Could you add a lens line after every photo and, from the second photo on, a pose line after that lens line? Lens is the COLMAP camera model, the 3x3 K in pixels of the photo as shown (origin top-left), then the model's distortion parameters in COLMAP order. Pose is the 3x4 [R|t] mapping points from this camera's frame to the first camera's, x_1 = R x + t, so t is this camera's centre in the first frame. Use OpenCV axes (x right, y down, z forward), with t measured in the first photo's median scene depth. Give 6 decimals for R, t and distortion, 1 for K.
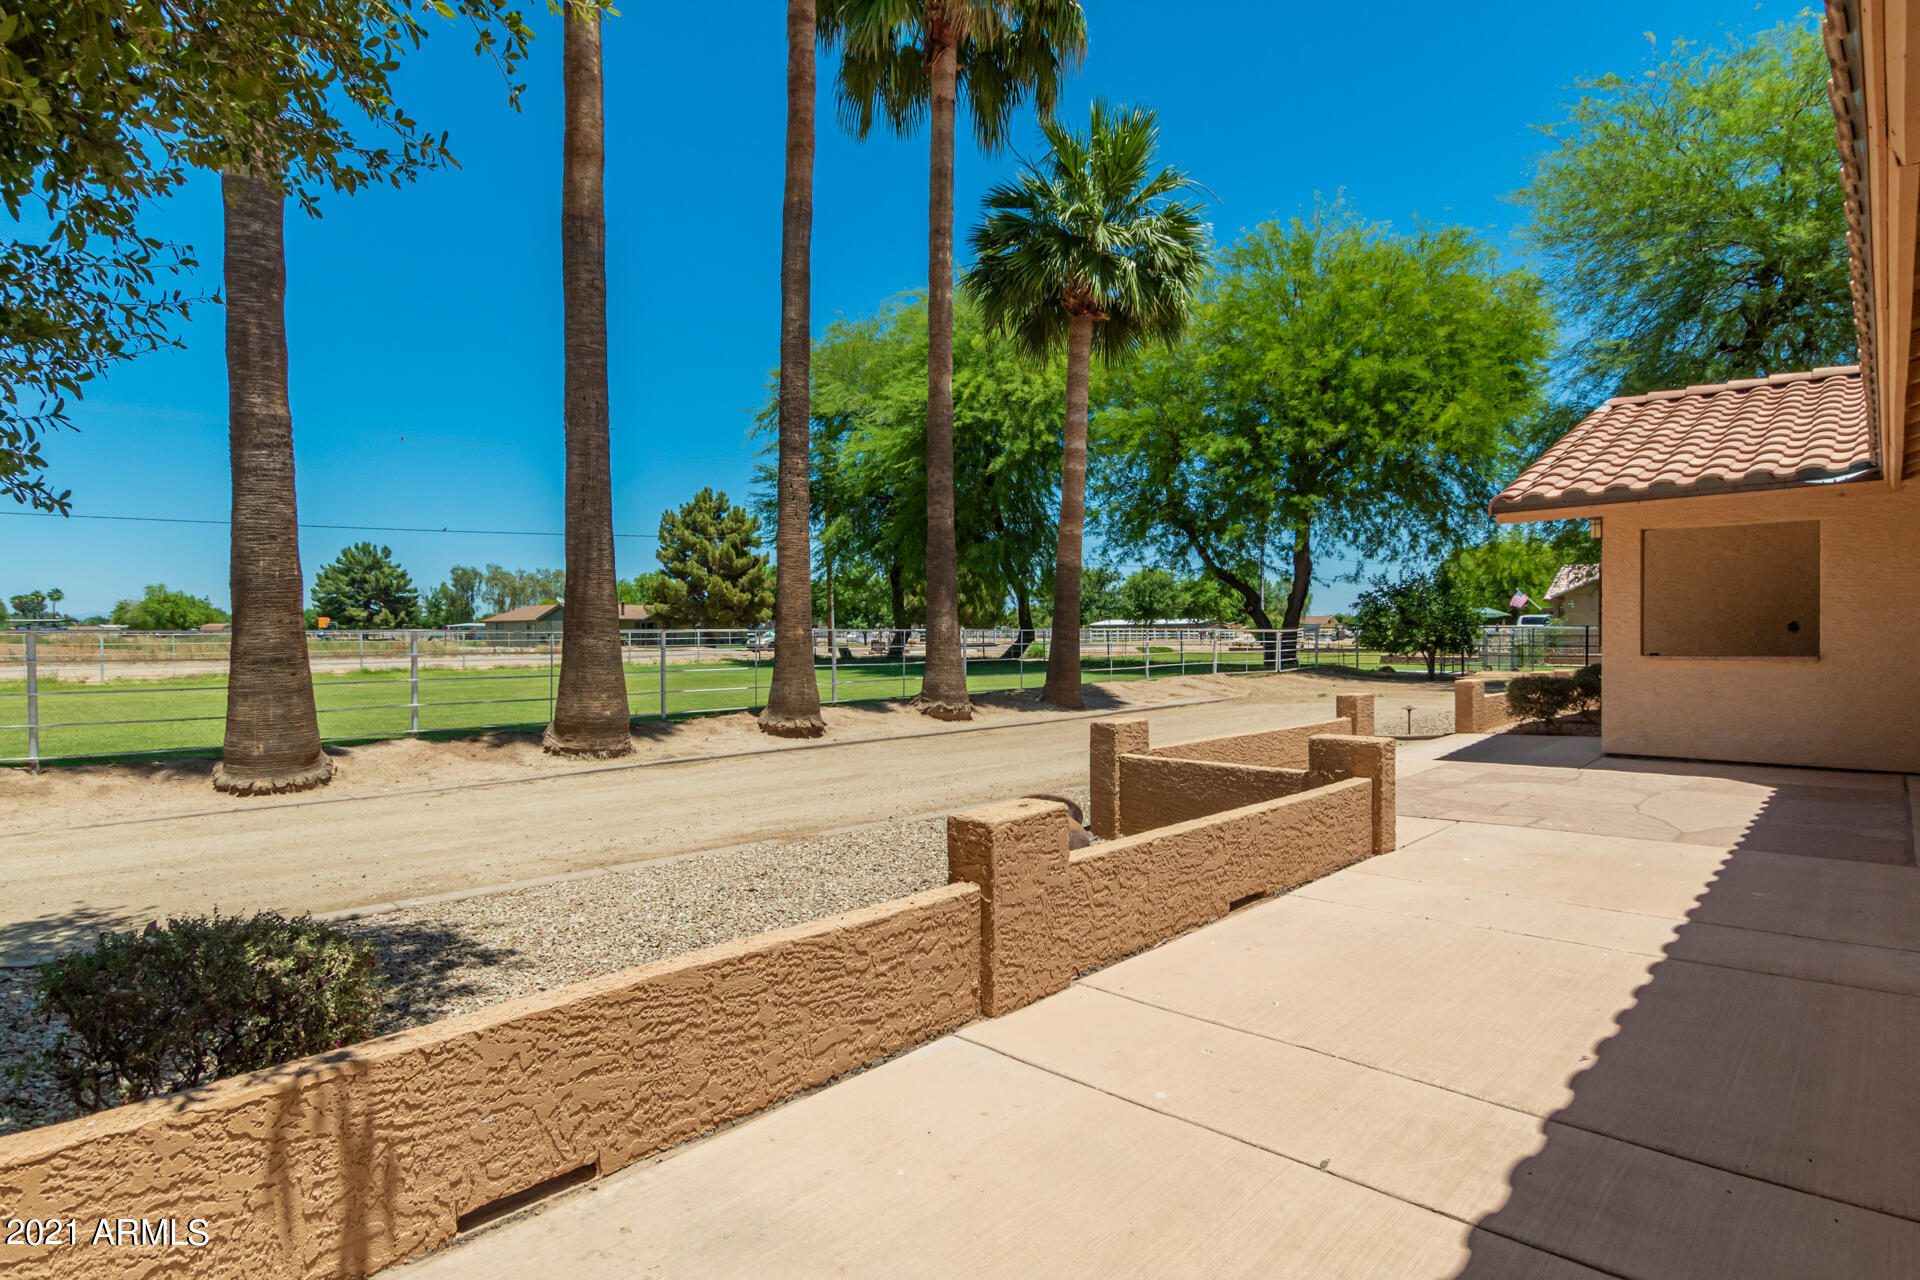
lens RADIAL K [[1029.3, 0, 964.9], [0, 1029.3, 638.1], [0, 0, 1]] dist [0.026503, 0.001668]
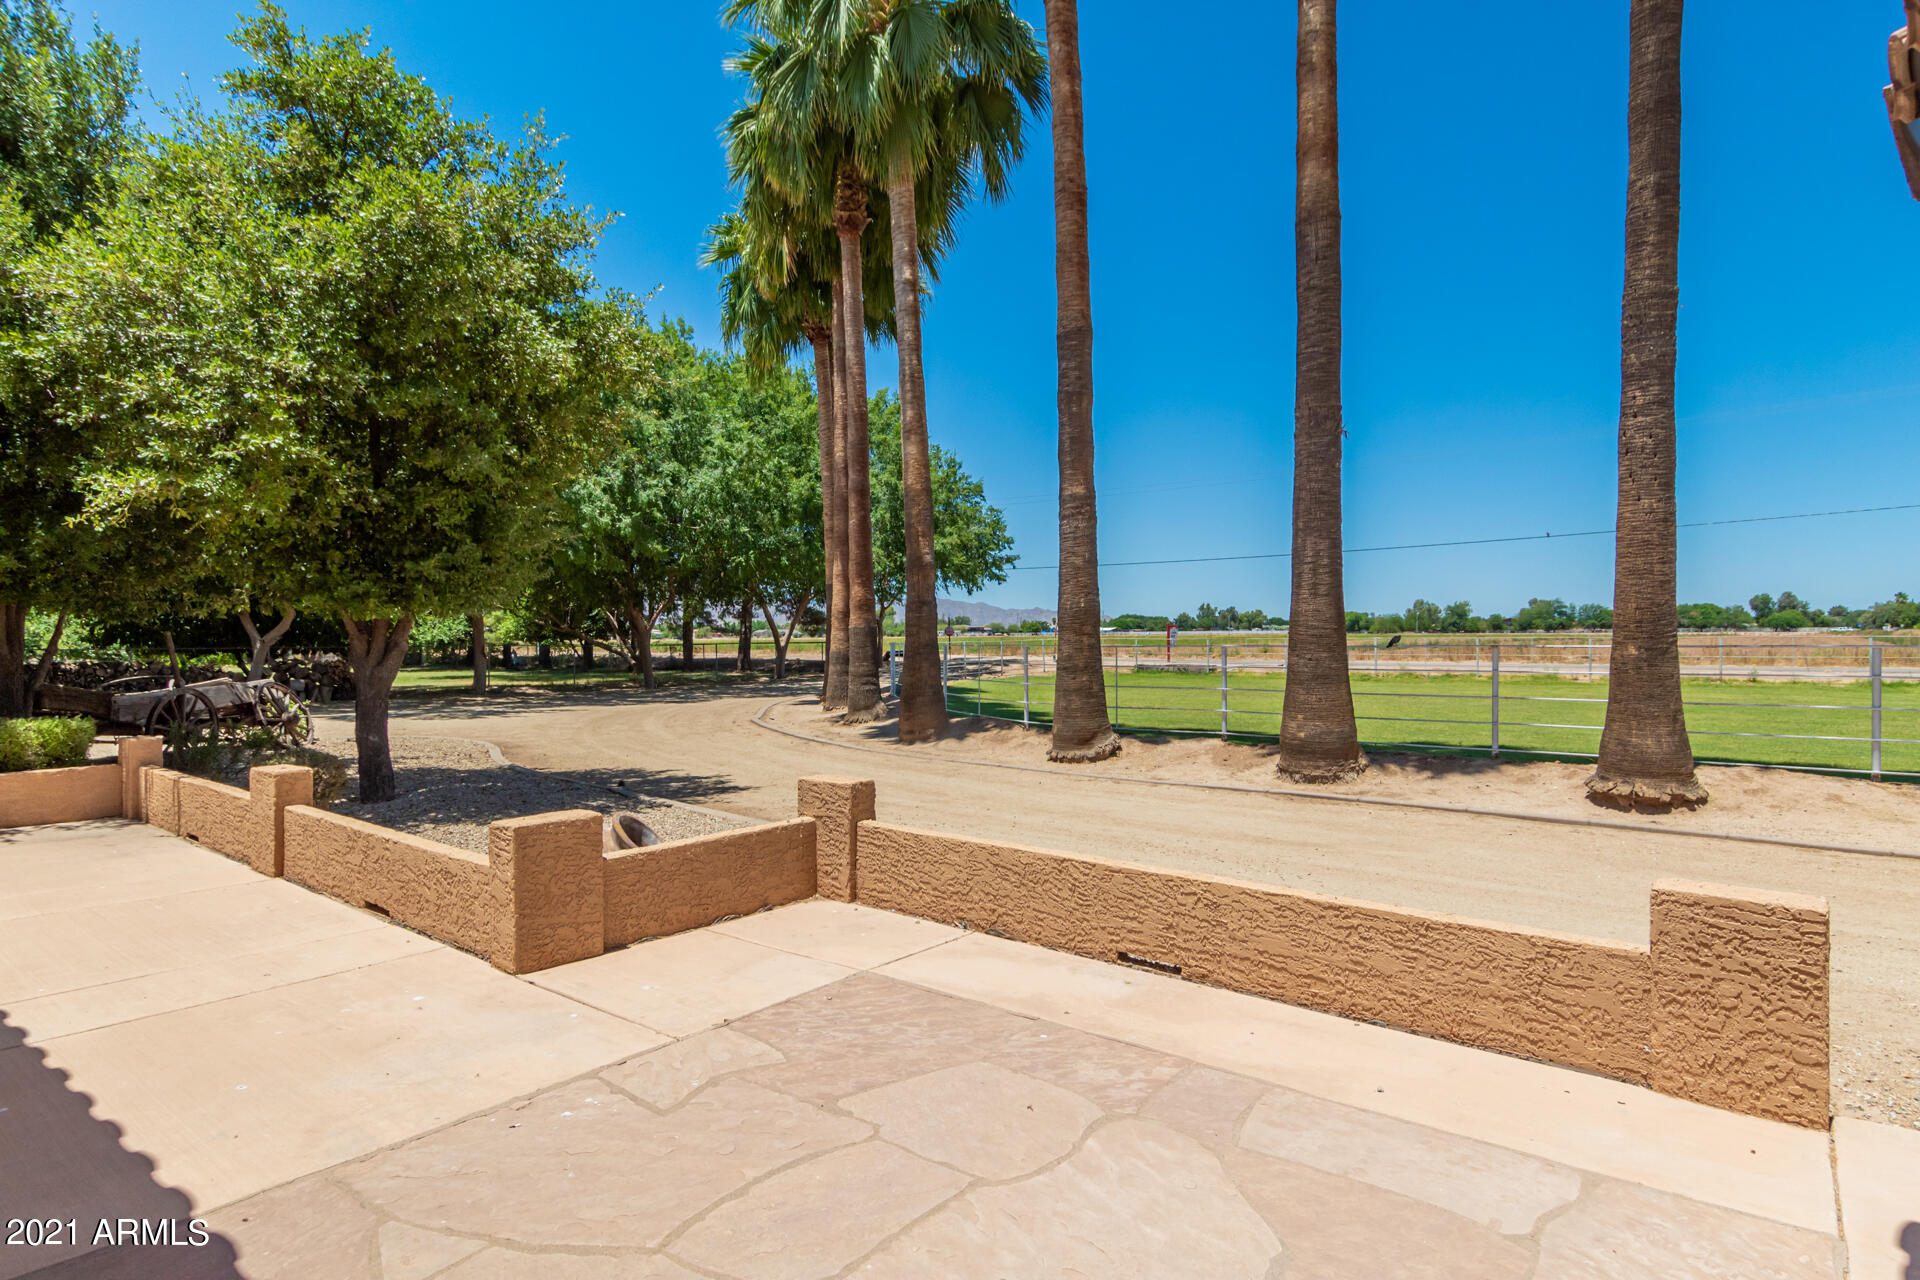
lens RADIAL K [[1029.3, 0, 964.9], [0, 1029.3, 638.1], [0, 0, 1]] dist [0.026503, 0.001668]
pose [[0.035610, 0.002433, -0.999363, 0.512642], [-0.000245, 0.999997, 0.002425, -0.016586], [0.999366, 0.000158, 0.035611, 0.561922]]
